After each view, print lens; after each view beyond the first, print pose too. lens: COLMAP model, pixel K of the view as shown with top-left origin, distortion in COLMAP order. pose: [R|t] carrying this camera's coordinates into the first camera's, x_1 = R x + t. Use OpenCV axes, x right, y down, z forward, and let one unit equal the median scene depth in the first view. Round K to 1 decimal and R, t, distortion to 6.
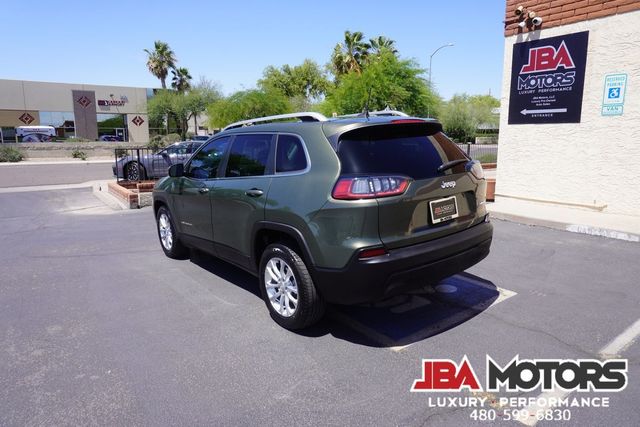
lens RADIAL K [[423.0, 0, 323.8], [0, 423.0, 212.9], [0, 0, 1]] dist [-0.042459, 0.021700]
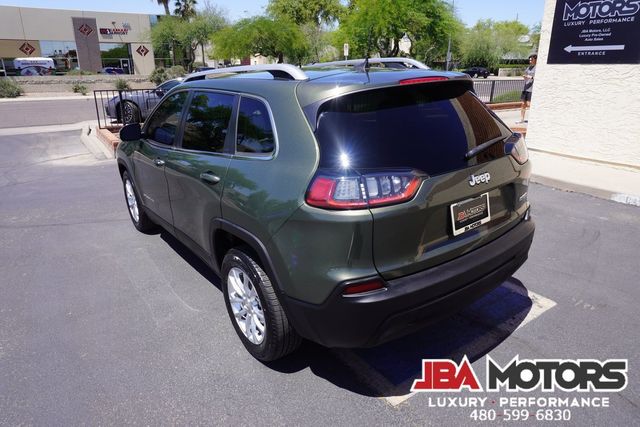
lens RADIAL K [[423.0, 0, 321.7], [0, 423.0, 210.2], [0, 0, 1]] dist [-0.042459, 0.021700]
pose [[0.999296, 0.012130, -0.035504, 0.026642], [-0.006633, 0.988507, 0.151029, -0.048659], [0.036928, -0.150687, 0.987892, 0.127565]]
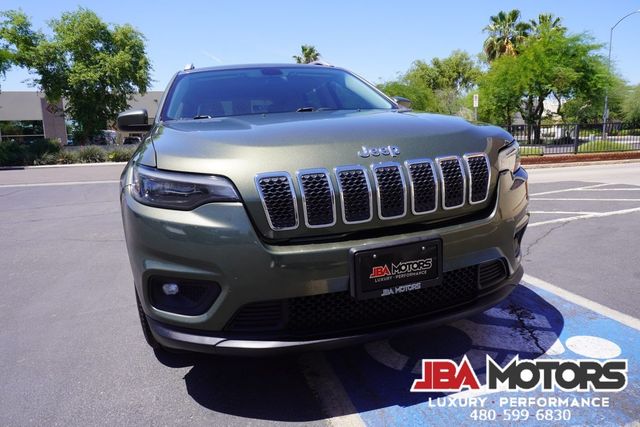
lens RADIAL K [[423.0, 0, 322.2], [0, 423.0, 206.7], [0, 0, 1]] dist [-0.042459, 0.021700]
pose [[0.936965, 0.024744, -0.348547, 0.093006], [-0.030617, 0.999467, -0.011349, 0.023533], [0.348081, 0.021305, 0.937222, 0.261945]]
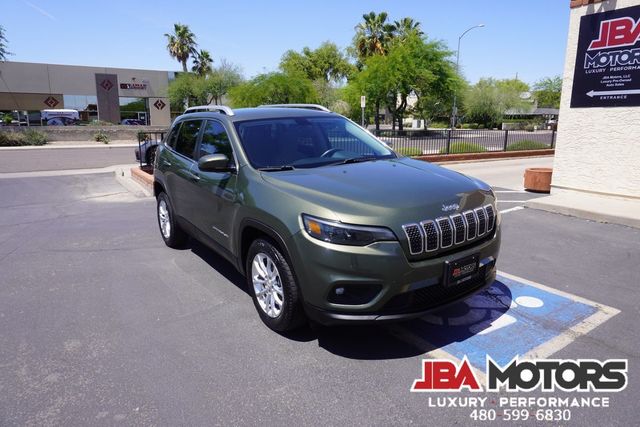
lens RADIAL K [[423.0, 0, 322.3], [0, 423.0, 213.8], [0, 0, 1]] dist [-0.042459, 0.021700]
pose [[0.998822, 0.014544, -0.046297, -0.047025], [-0.012830, 0.999229, 0.037098, -0.012074], [0.046801, -0.036461, 0.998239, 0.084393]]
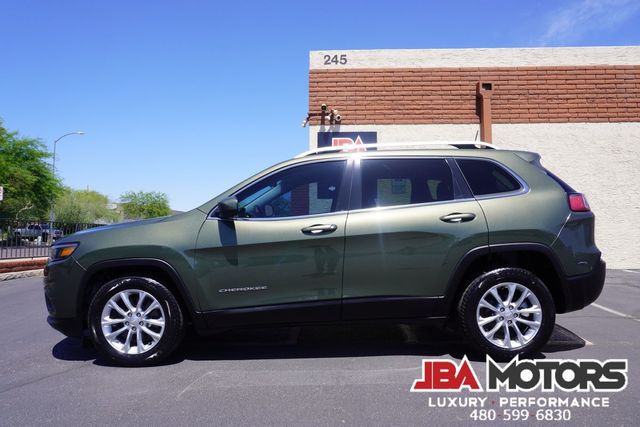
lens RADIAL K [[423.0, 0, 320.8], [0, 423.0, 212.8], [0, 0, 1]] dist [-0.042459, 0.021700]
pose [[0.623248, 0.046974, 0.780612, -0.483604], [0.135660, 0.976566, -0.167078, 0.024058], [-0.770168, 0.210029, 0.602270, 0.322698]]
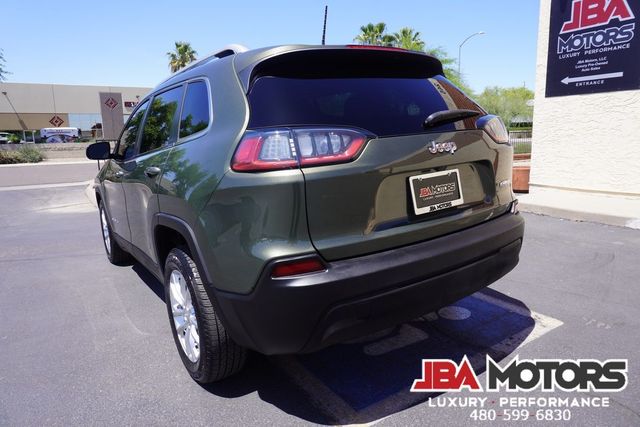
lens RADIAL K [[423.0, 0, 320.6], [0, 423.0, 211.8], [0, 0, 1]] dist [-0.042459, 0.021700]
pose [[0.996966, -0.007188, -0.077512, 0.070591], [0.007154, 0.999974, -0.000710, 0.008471], [0.077515, 0.000153, 0.996991, 0.168365]]
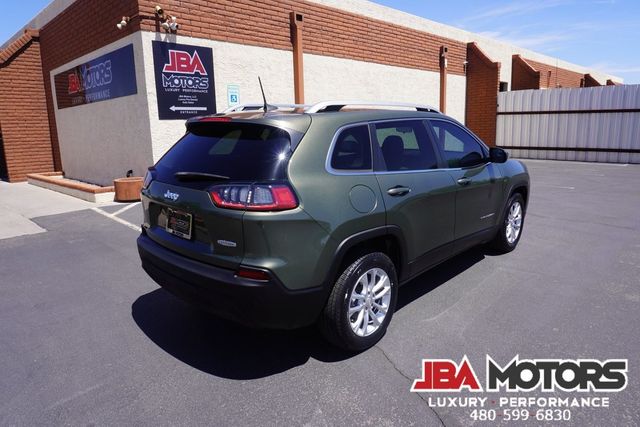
lens RADIAL K [[423.0, 0, 319.2], [0, 423.0, 212.8], [0, 0, 1]] dist [-0.042459, 0.021700]
pose [[-0.175373, -0.181391, 0.967647, -0.692509], [0.205077, 0.954589, 0.216111, -0.144654], [-0.962906, 0.236342, -0.130210, 0.862583]]
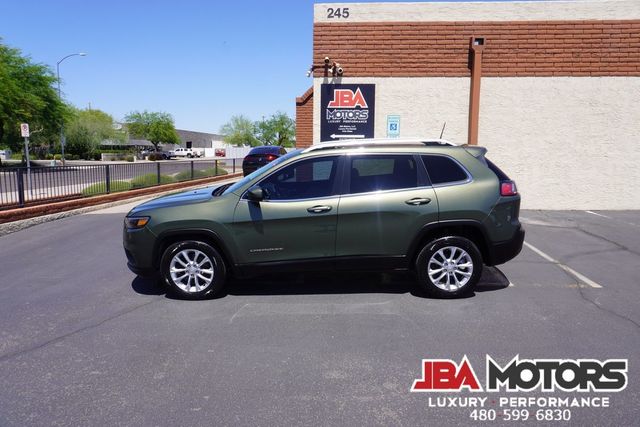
lens RADIAL K [[423.0, 0, 319.7], [0, 423.0, 211.5], [0, 0, 1]] dist [-0.042459, 0.021700]
pose [[0.634456, -0.100850, 0.766351, -0.612834], [0.131373, 0.991096, 0.021663, -0.039669], [-0.761713, 0.086934, 0.642056, 0.197892]]
